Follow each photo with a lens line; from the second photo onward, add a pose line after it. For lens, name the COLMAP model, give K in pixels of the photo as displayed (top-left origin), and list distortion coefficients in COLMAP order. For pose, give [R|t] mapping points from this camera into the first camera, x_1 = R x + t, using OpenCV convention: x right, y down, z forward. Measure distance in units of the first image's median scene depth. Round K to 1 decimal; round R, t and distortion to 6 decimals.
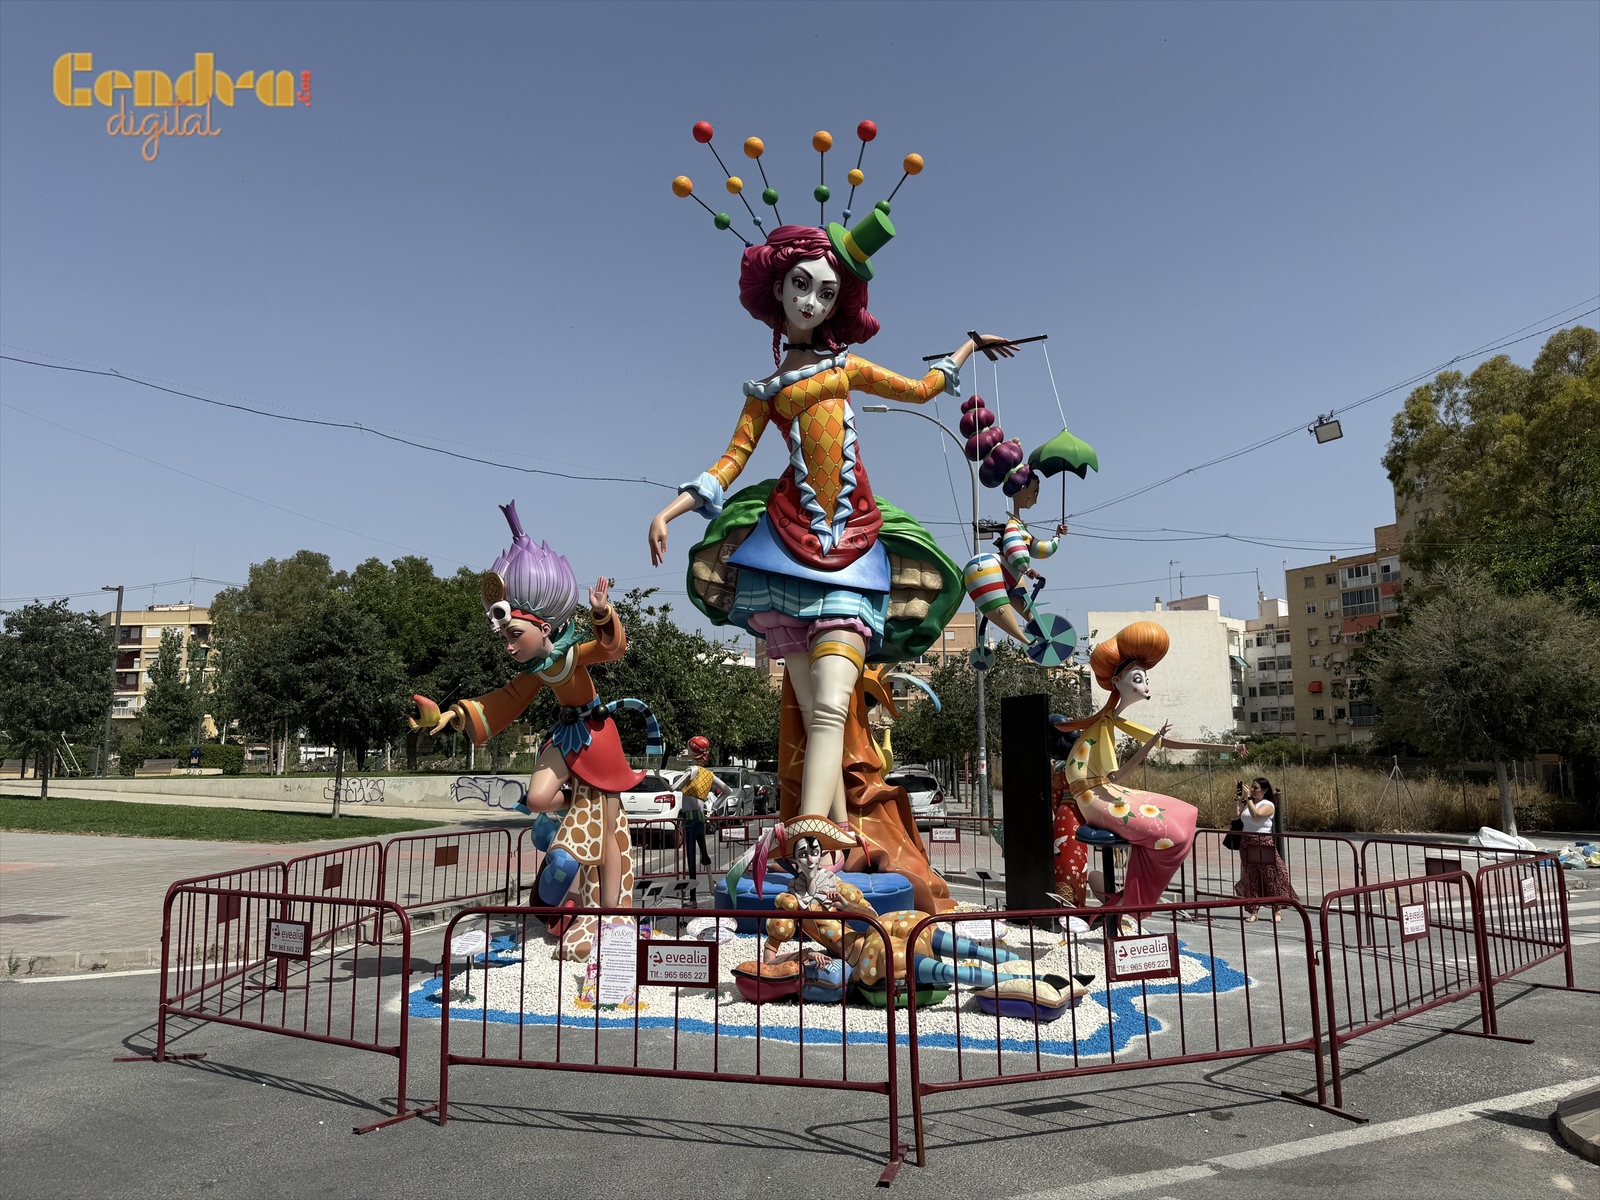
lens RADIAL K [[1107.1, 0, 800.0], [0, 1107.1, 600.0], [0, 0, 1]] dist [0.131476, -0.200650]
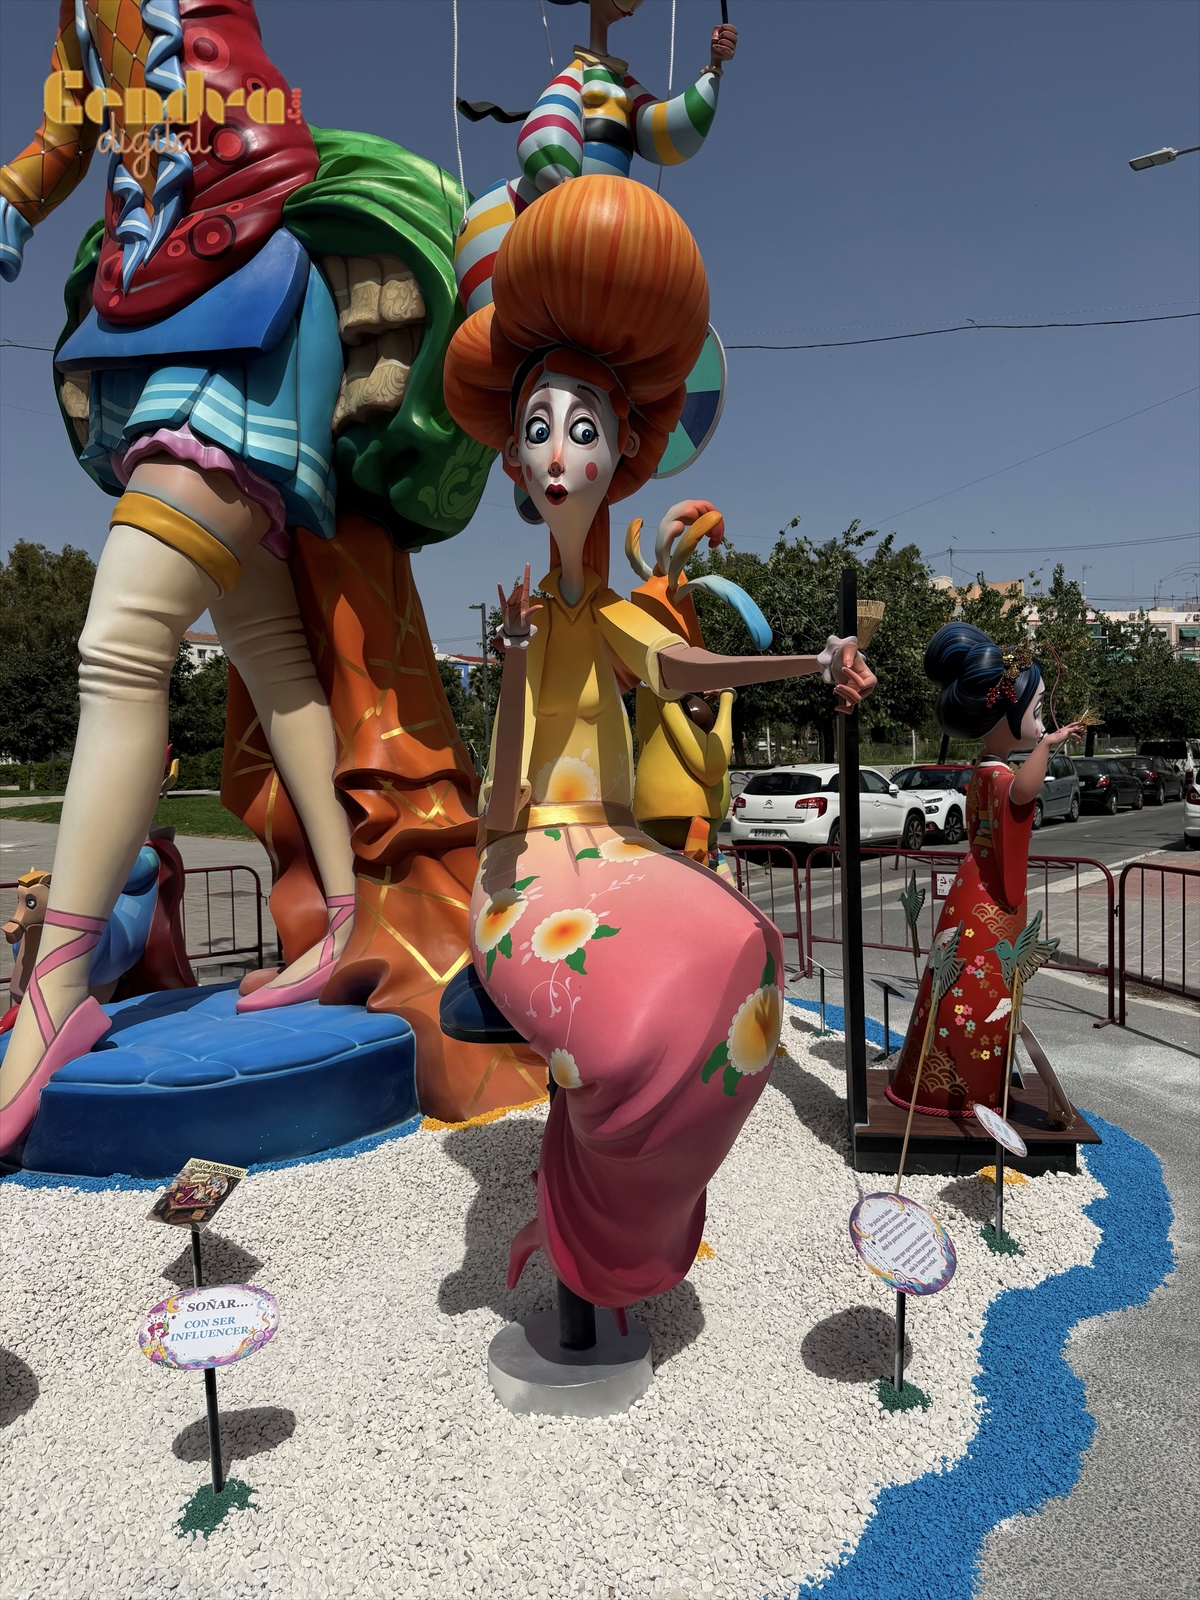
lens RADIAL K [[1107.1, 0, 600.0], [0, 1107.1, 800.0], [0, 0, 1]] dist [0.131476, -0.200650]
pose [[0.830064, -0.011407, -0.557552, 0.393224], [0.115528, 0.981619, 0.151911, 0.101461], [0.545570, -0.190509, 0.816125, 0.683592]]
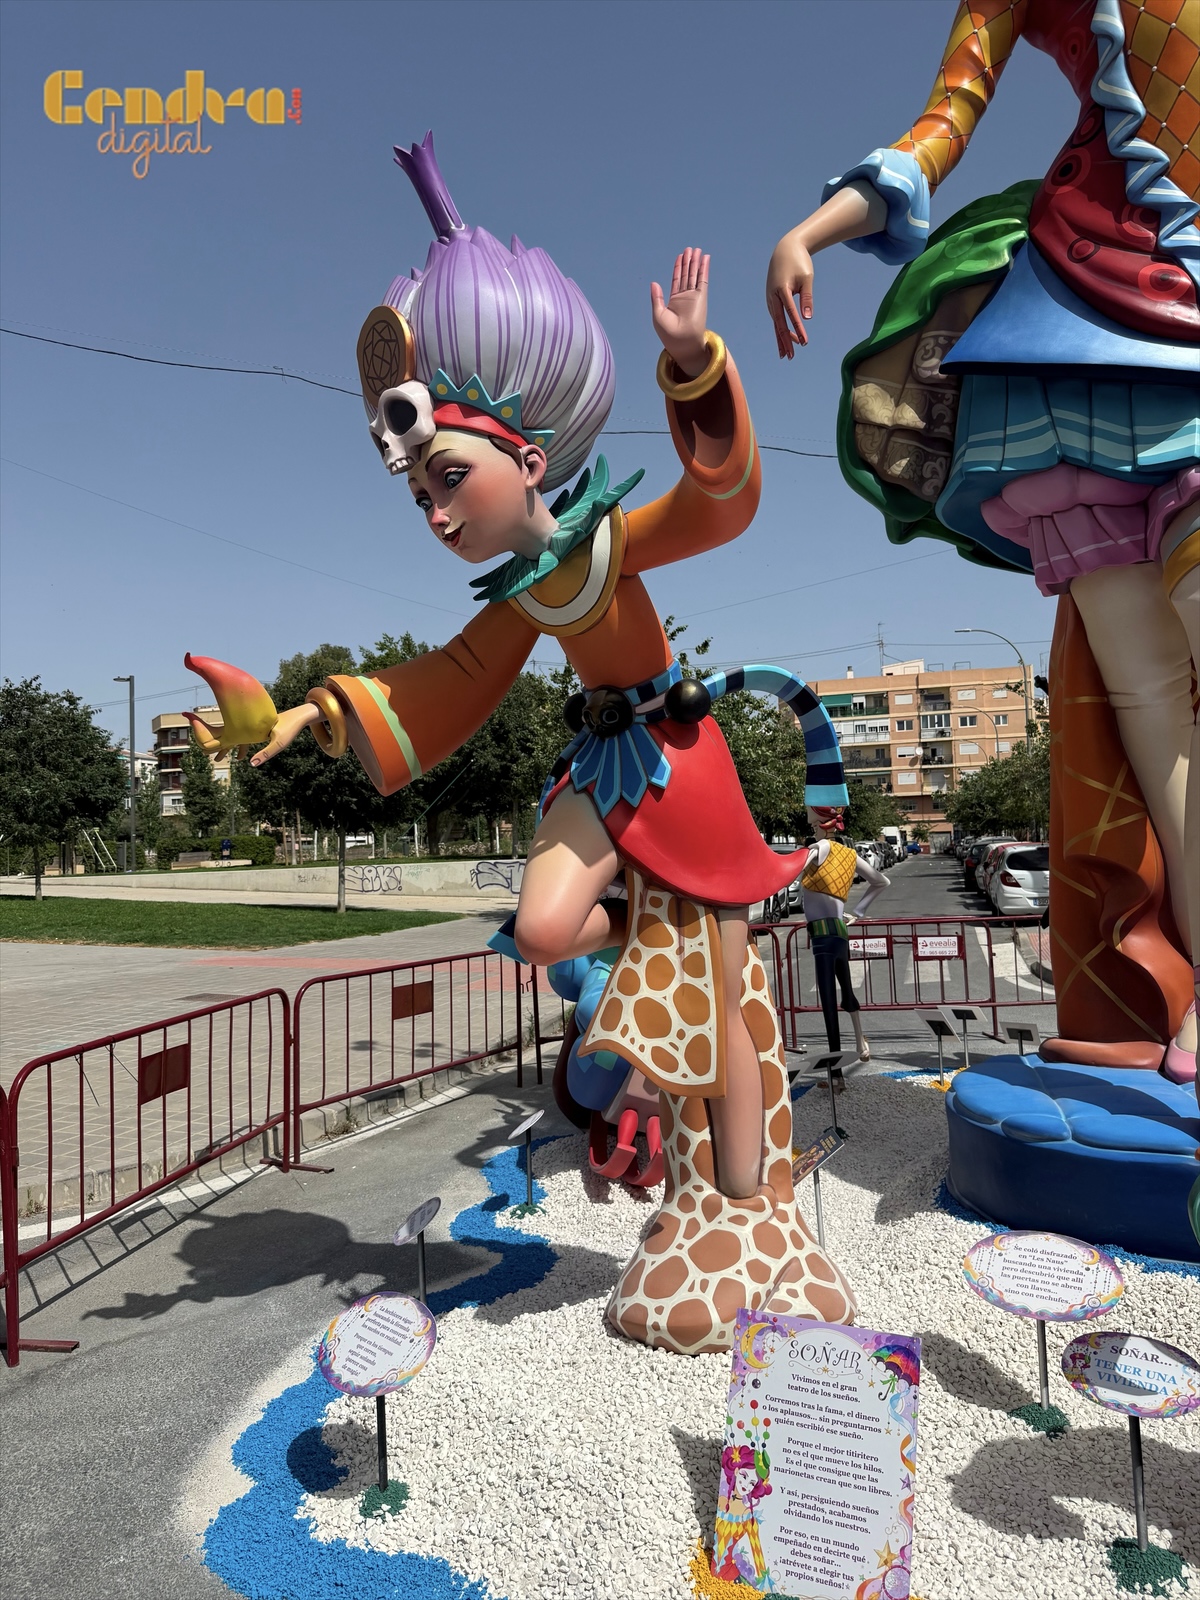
lens RADIAL K [[1107.1, 0, 600.0], [0, 1107.1, 800.0], [0, 0, 1]] dist [0.131476, -0.200650]
pose [[0.980383, -0.037586, -0.193487, -0.115724], [0.058077, 0.993155, 0.101344, 0.080031], [0.188353, -0.110593, 0.975855, 0.524883]]
